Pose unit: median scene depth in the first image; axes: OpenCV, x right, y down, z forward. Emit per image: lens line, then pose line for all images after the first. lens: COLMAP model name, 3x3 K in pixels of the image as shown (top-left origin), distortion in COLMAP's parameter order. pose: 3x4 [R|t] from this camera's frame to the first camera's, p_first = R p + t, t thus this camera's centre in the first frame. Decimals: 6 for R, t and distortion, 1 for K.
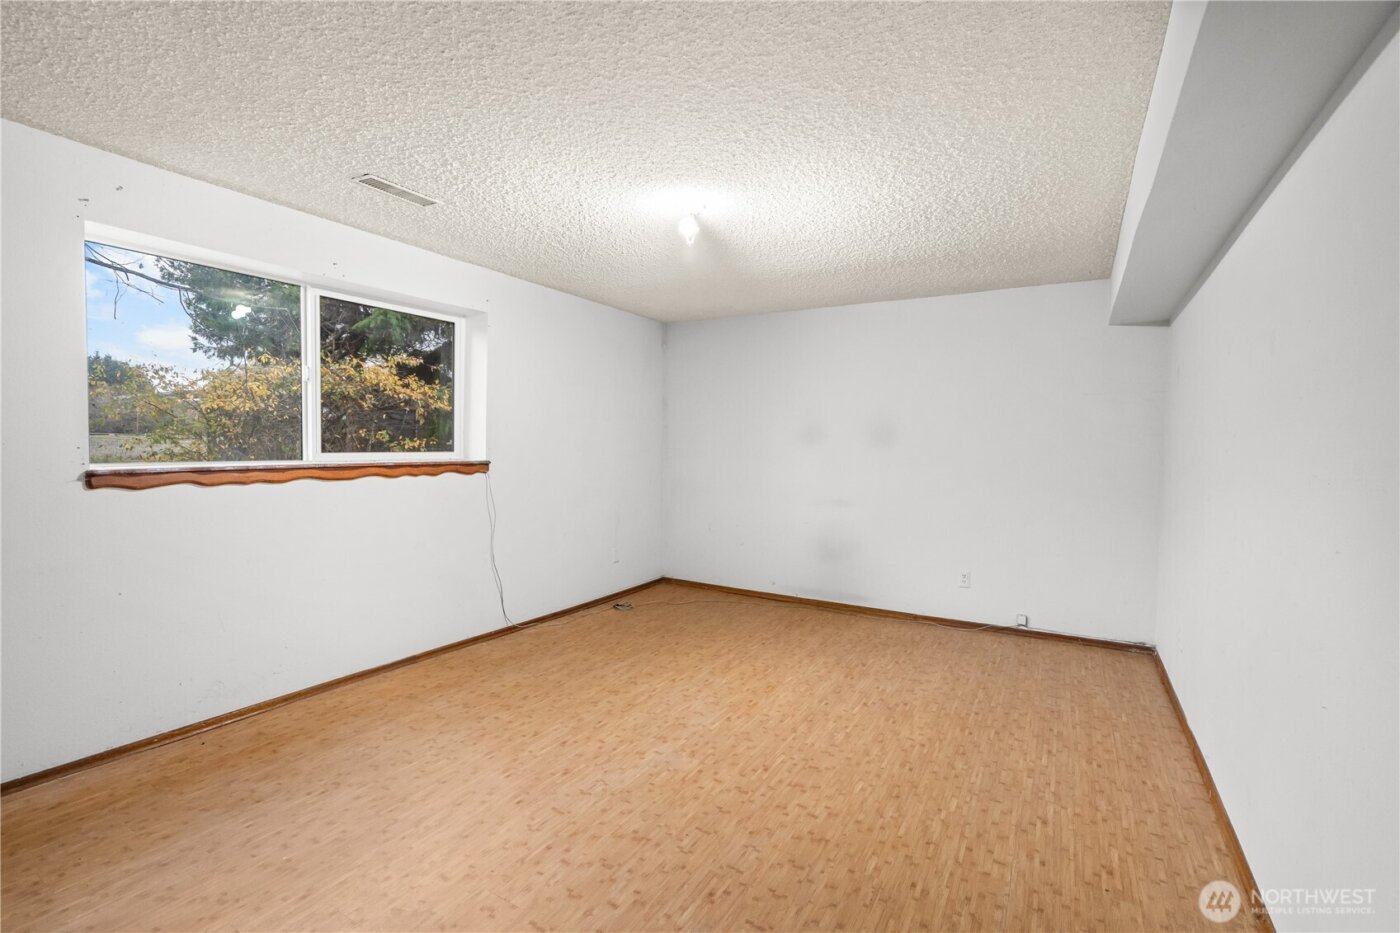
lens RADIAL K [[649.3, 0, 698.5], [0, 649.3, 468.2], [0, 0, 1]] dist [-0.001259, 0.000646]
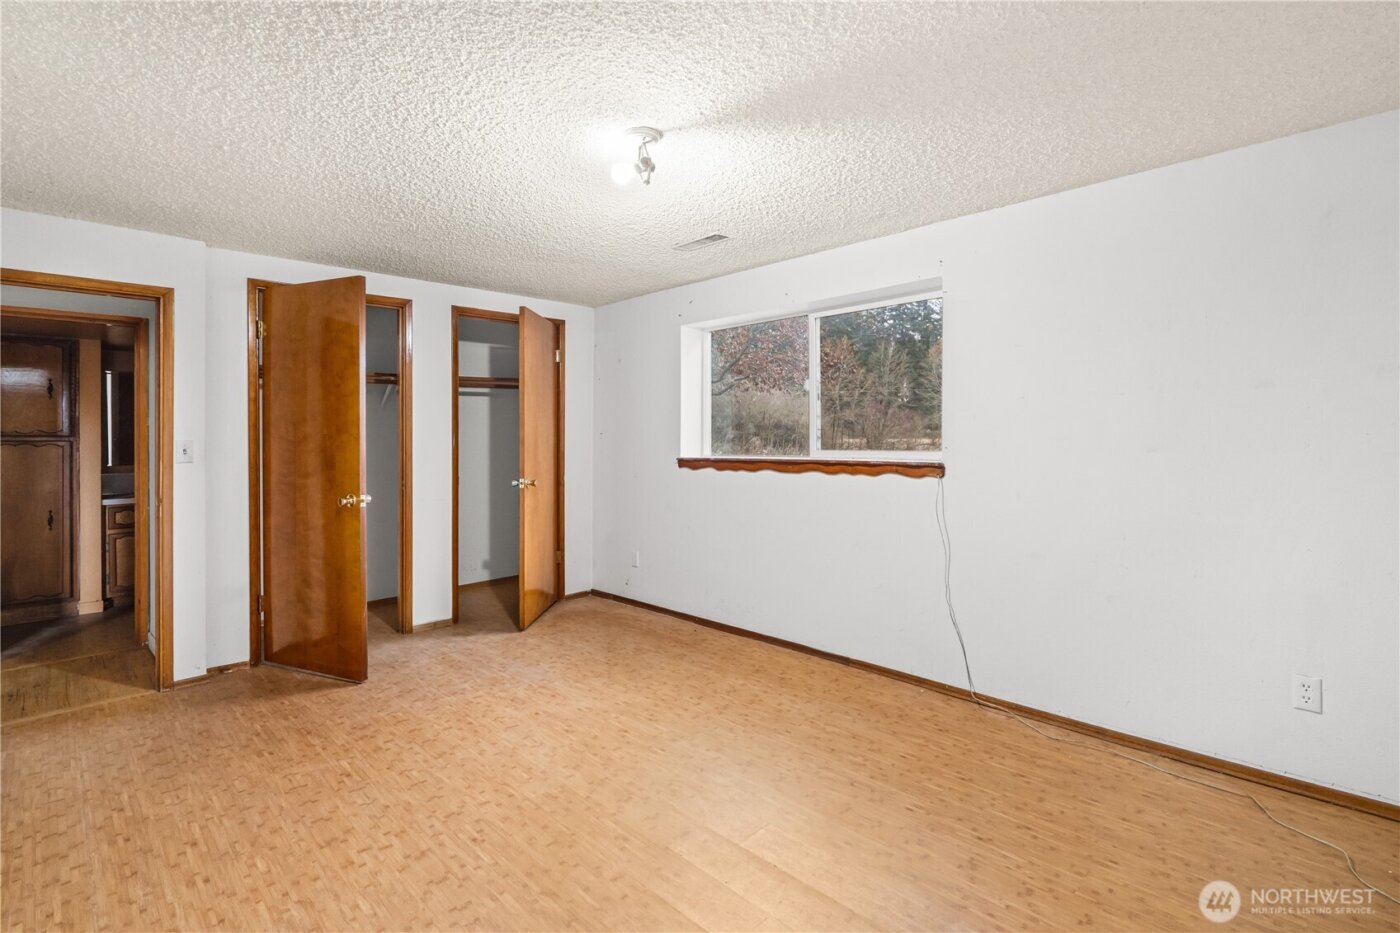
lens RADIAL K [[649.3, 0, 689.5], [0, 649.3, 435.3], [0, 0, 1]] dist [-0.001259, 0.000646]
pose [[-0.271116, -0.016220, -0.962410, 0.754460], [-0.030870, 0.999490, -0.008149, -0.041346], [0.962052, 0.027501, -0.271478, 1.345201]]
